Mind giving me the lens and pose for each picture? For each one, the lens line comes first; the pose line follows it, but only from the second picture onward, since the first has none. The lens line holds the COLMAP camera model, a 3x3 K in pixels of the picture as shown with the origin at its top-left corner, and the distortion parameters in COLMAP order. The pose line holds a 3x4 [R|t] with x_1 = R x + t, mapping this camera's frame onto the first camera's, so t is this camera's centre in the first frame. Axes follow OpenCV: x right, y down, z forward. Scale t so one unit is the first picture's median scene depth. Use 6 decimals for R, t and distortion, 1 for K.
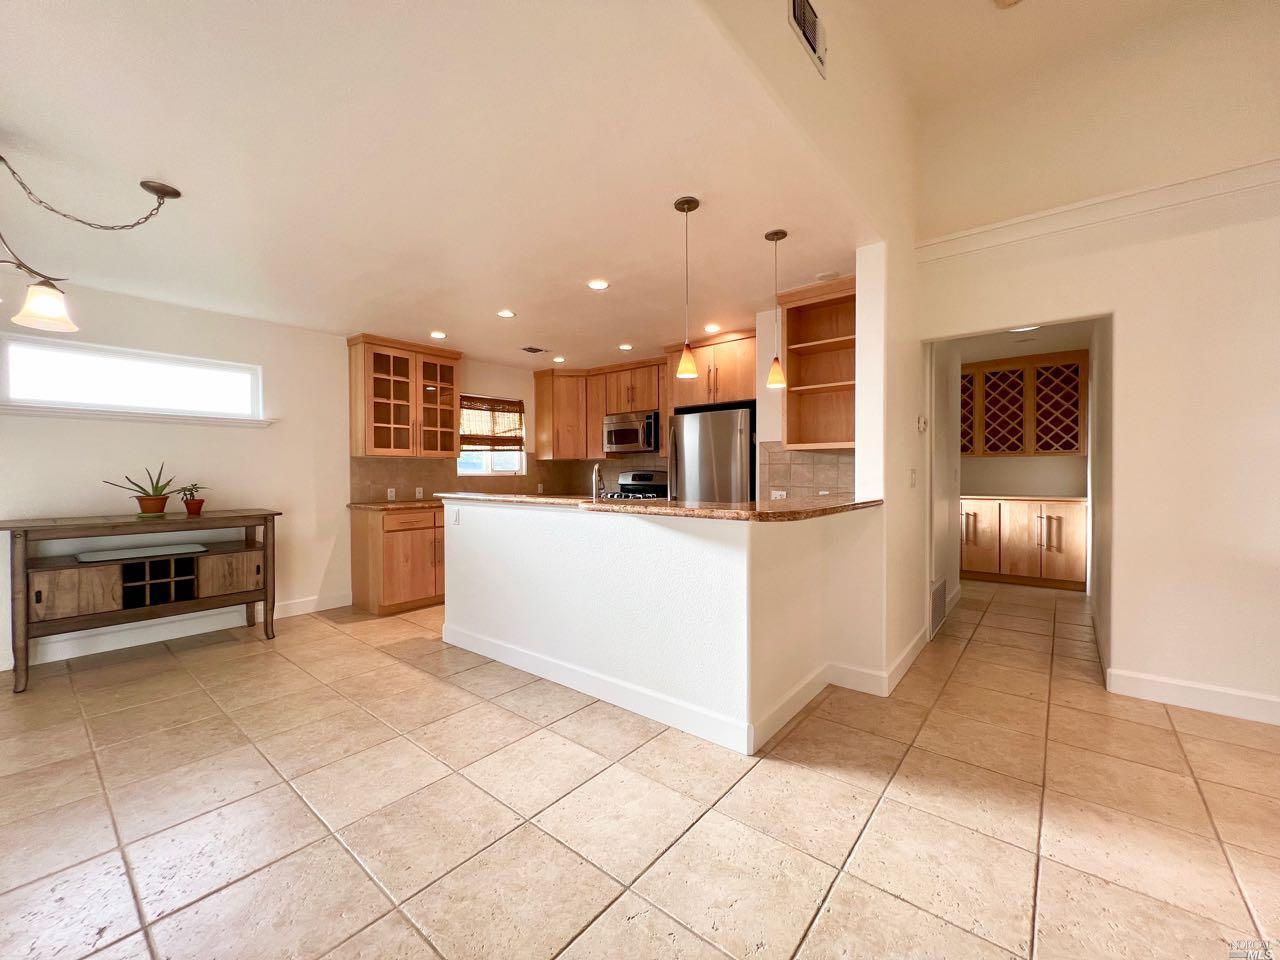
lens RADIAL K [[514.6, 0, 636.9], [0, 514.6, 475.3], [0, 0, 1]] dist [-0.000889, 0.000469]
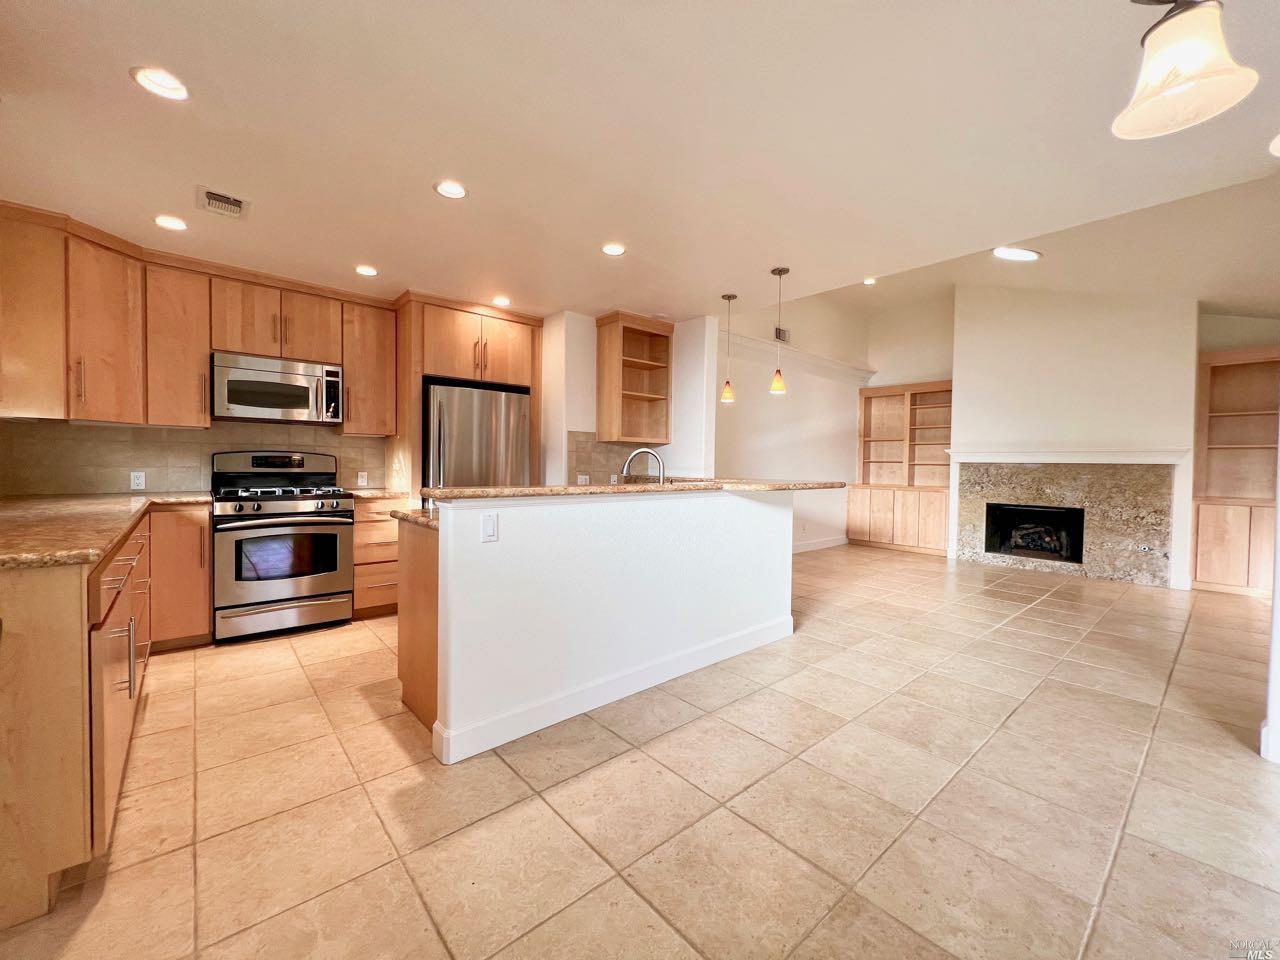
lens RADIAL K [[514.6, 0, 637.4], [0, 514.6, 475.8], [0, 0, 1]] dist [-0.000889, 0.000469]
pose [[0.167788, -0.017844, 0.985662, -0.860732], [-0.008390, 0.999774, 0.019527, 0.008744], [-0.985787, -0.011546, 0.167600, 0.714413]]
